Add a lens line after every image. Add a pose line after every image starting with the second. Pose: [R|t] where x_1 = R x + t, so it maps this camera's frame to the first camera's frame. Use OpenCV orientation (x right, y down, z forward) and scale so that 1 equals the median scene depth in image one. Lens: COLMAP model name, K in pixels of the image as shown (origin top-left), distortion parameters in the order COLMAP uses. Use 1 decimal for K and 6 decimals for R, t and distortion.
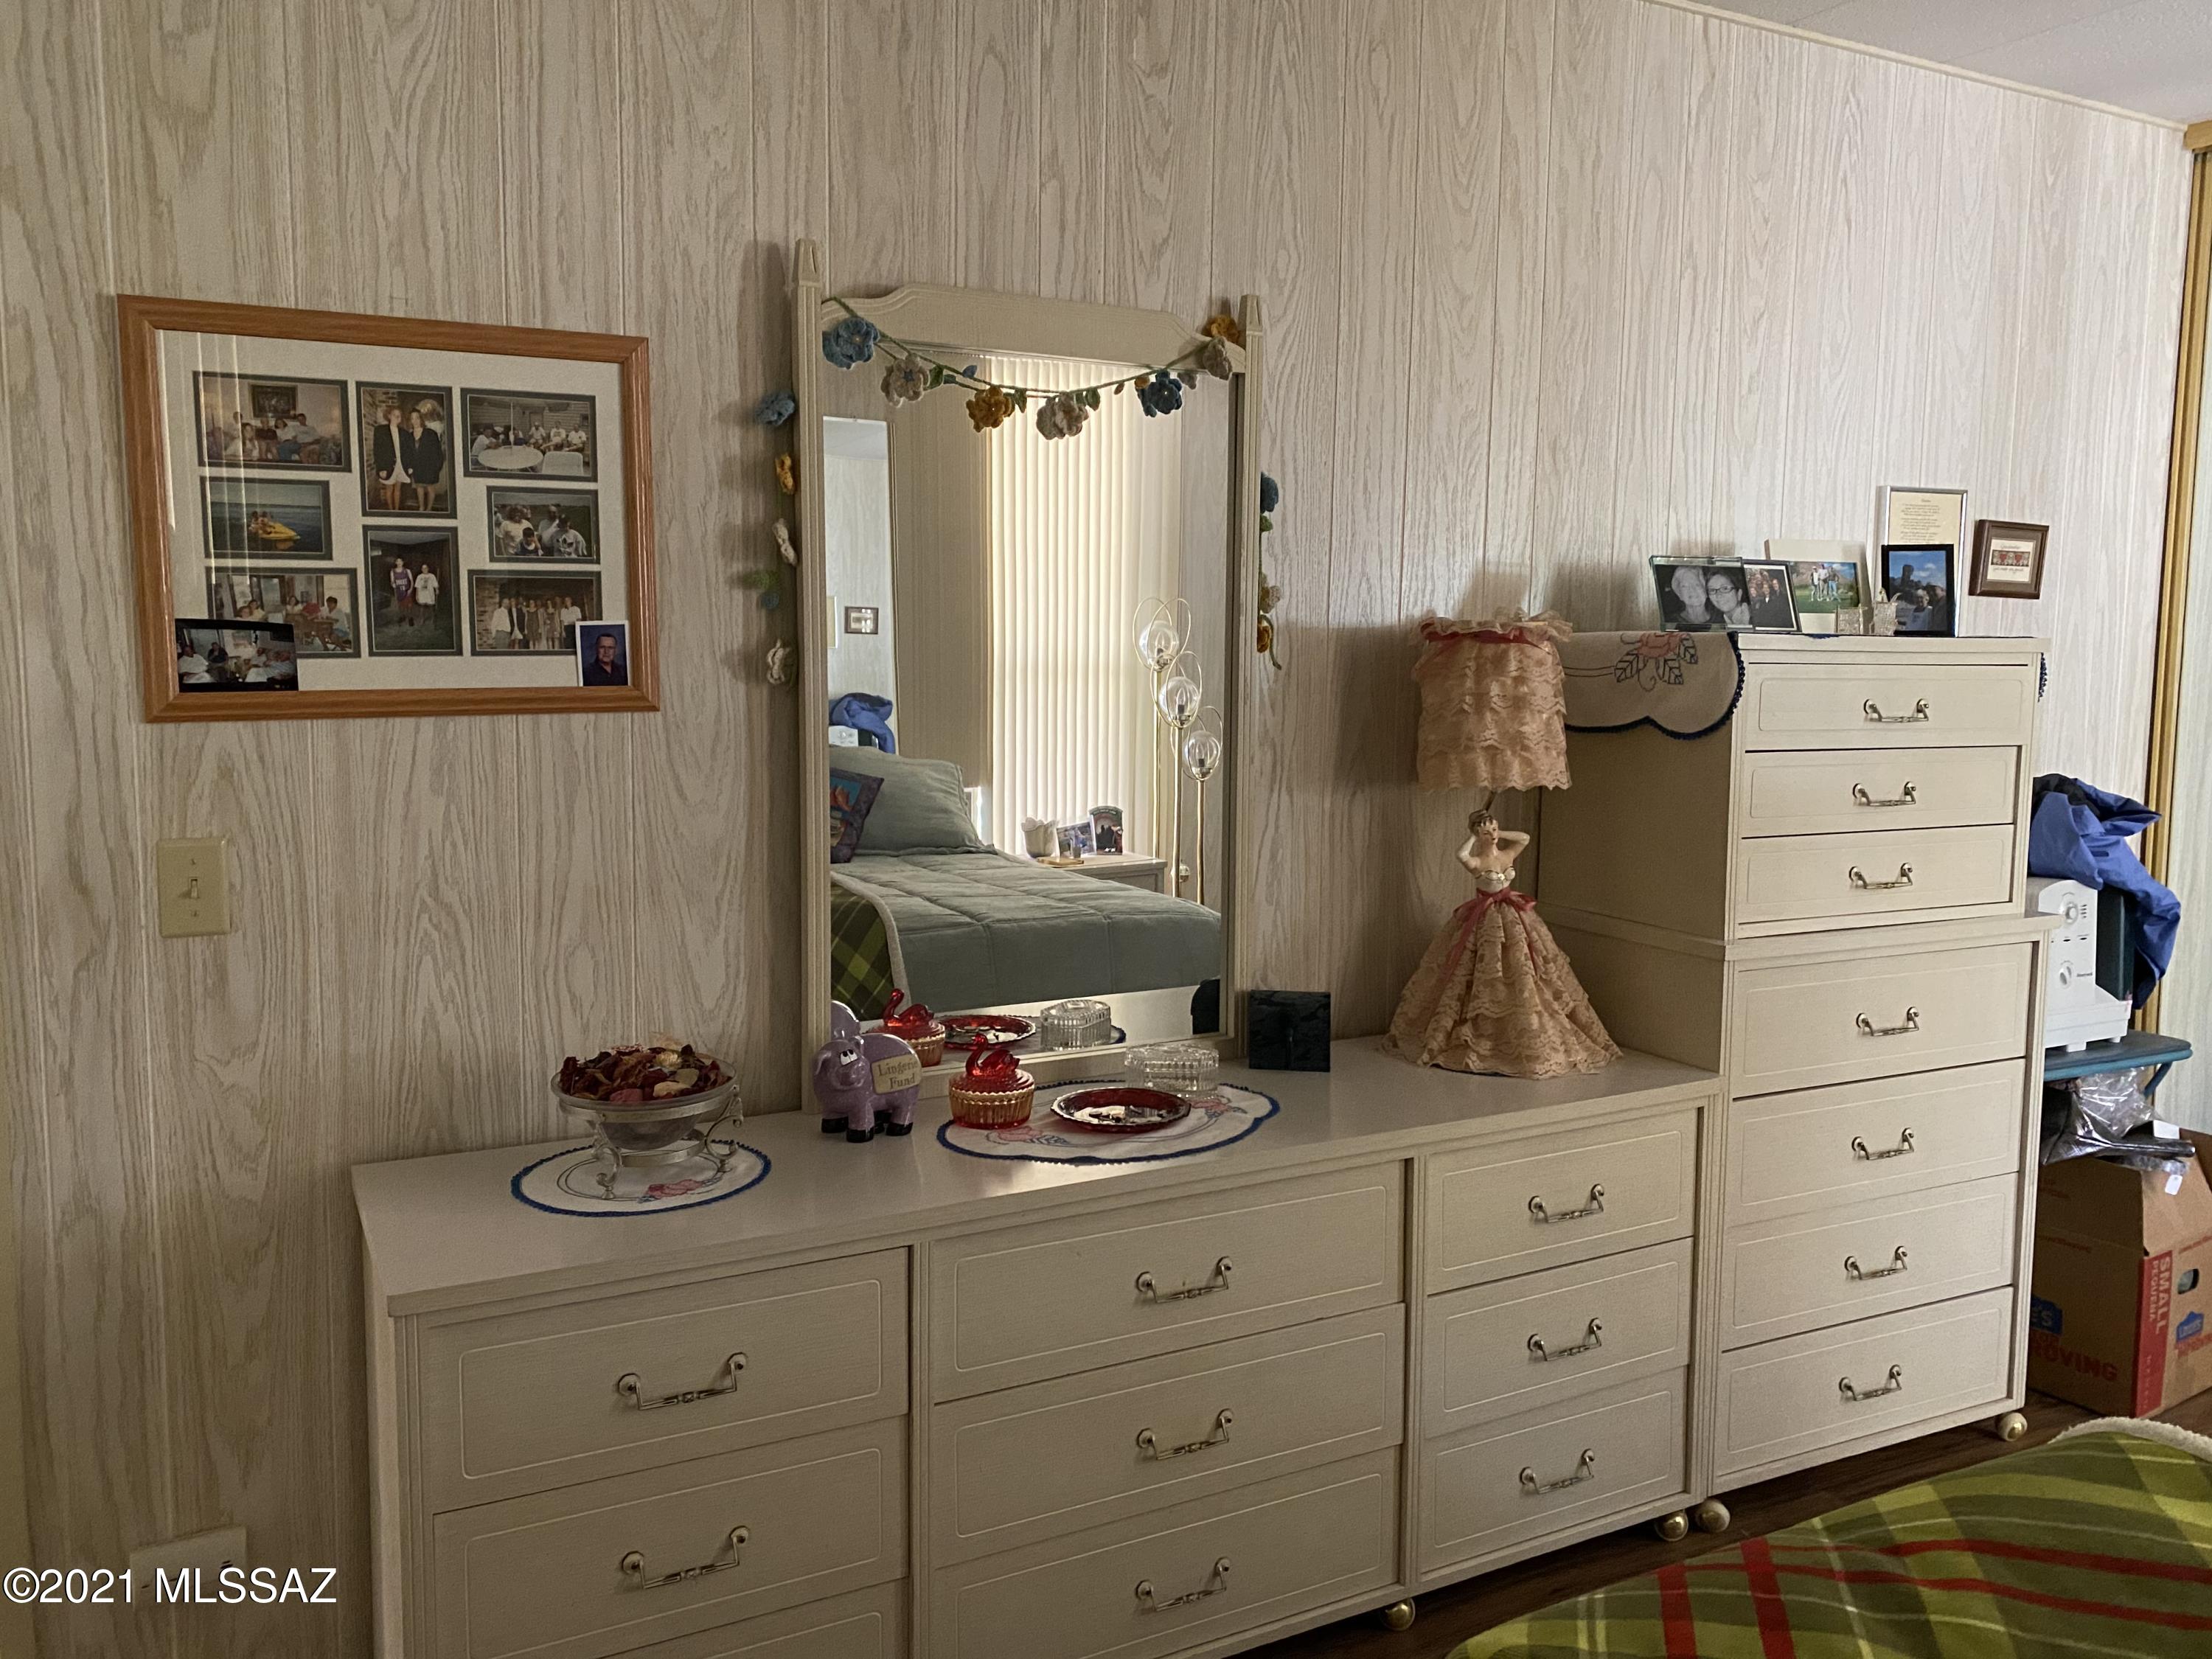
lens RADIAL K [[1655.2, 0, 1106.9], [0, 1655.2, 792.7], [0, 0, 1]] dist [-0.002092, 0.001277]
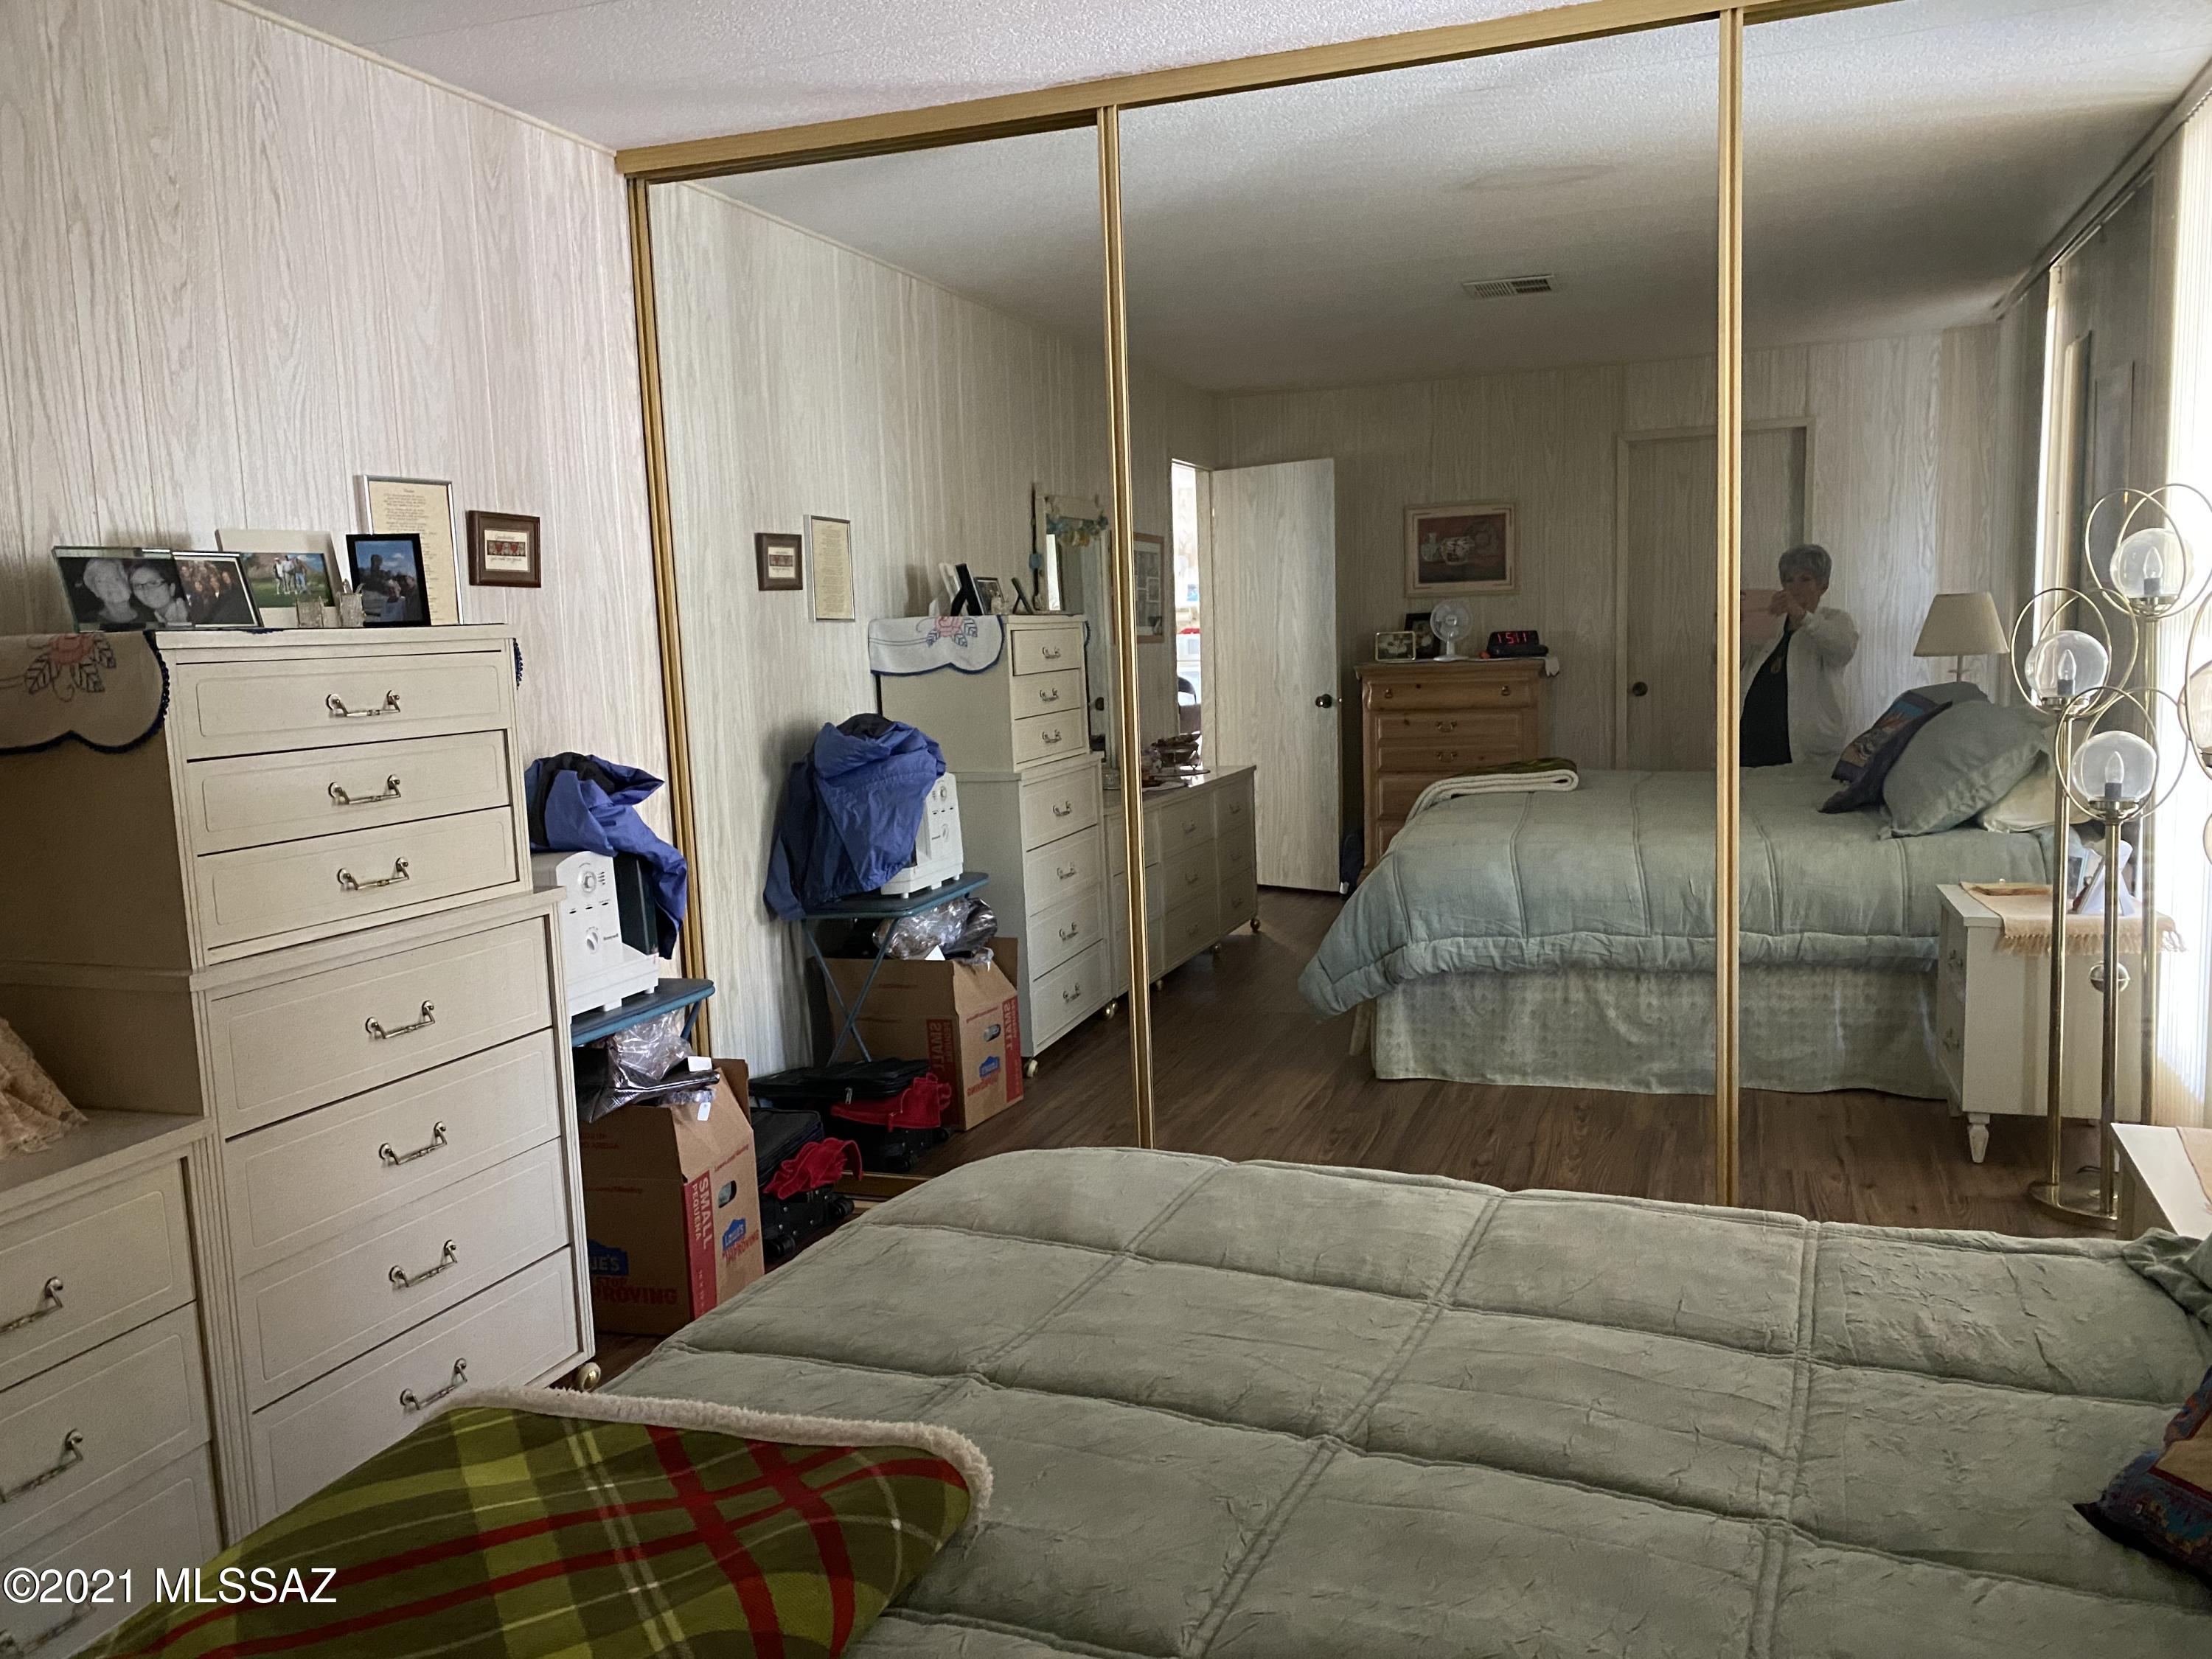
lens RADIAL K [[1655.2, 0, 1106.9], [0, 1655.2, 792.7], [0, 0, 1]] dist [-0.002092, 0.001277]
pose [[0.734023, -0.106346, 0.670747, 0.126509], [0.105865, 0.993507, 0.041667, 0.007086], [-0.670823, 0.040423, 0.740515, -0.010803]]
